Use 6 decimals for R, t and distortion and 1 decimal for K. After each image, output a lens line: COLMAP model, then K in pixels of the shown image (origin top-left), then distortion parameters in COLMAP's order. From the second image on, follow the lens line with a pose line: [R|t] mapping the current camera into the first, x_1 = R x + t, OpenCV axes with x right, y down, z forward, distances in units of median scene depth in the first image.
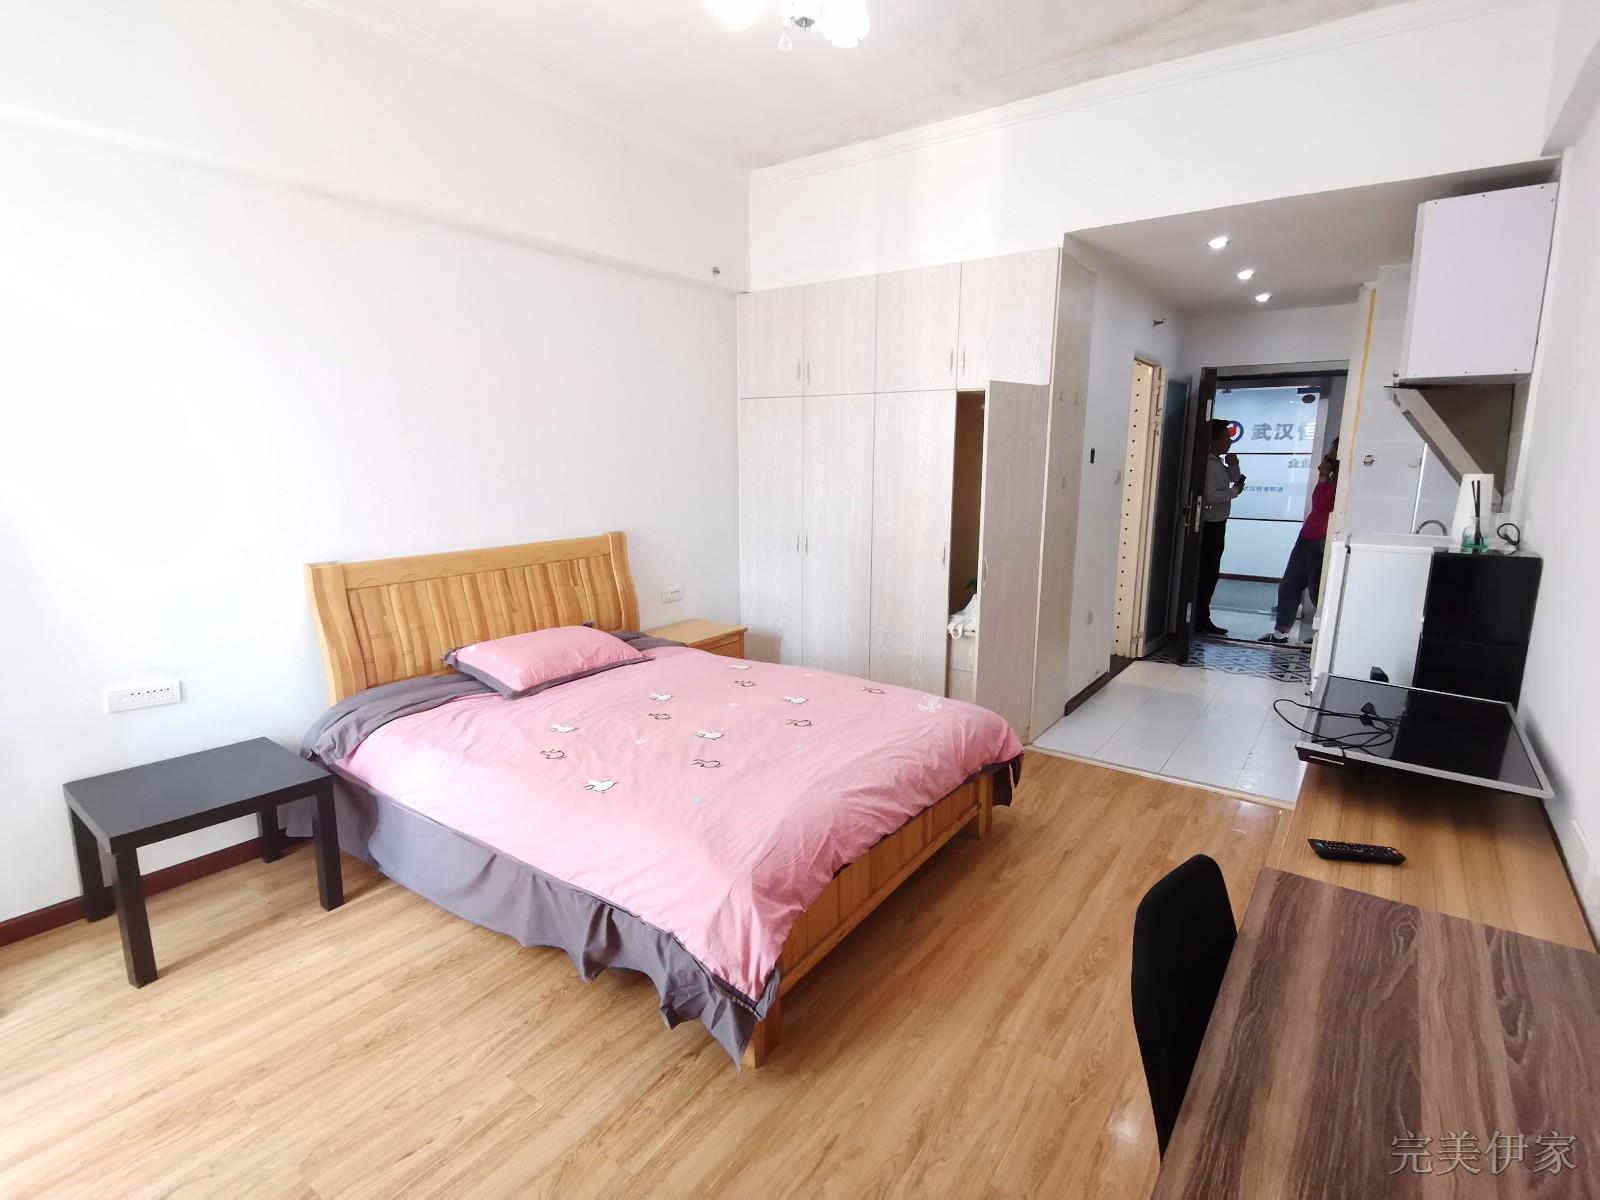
lens RADIAL K [[797.3, 0, 807.9], [0, 797.3, 604.0], [0, 0, 1]] dist [0.052800, -0.000141]
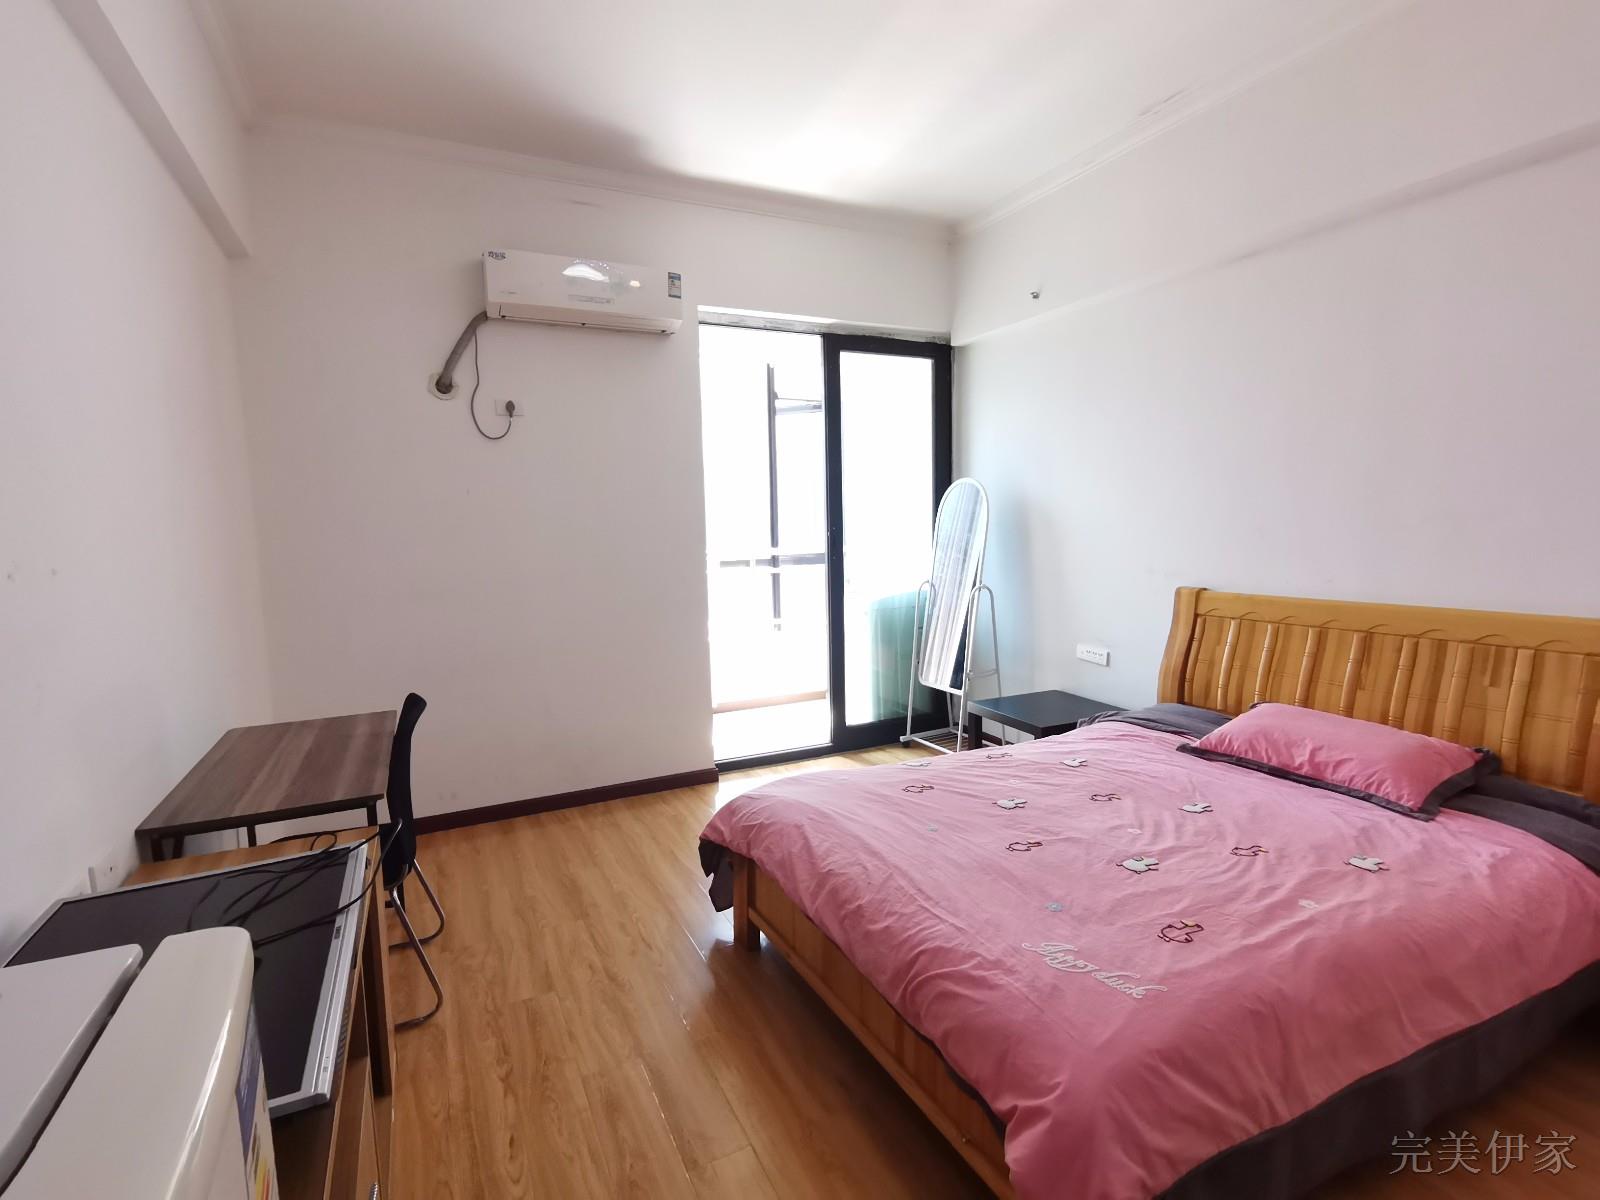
lens RADIAL K [[797.3, 0, 807.9], [0, 797.3, 604.0], [0, 0, 1]] dist [0.052800, -0.000141]
pose [[-0.473180, 0.102048, -0.875035, 0.778704], [-0.143583, 0.971054, 0.190889, -0.197994], [0.869186, 0.215966, -0.444831, 1.219954]]
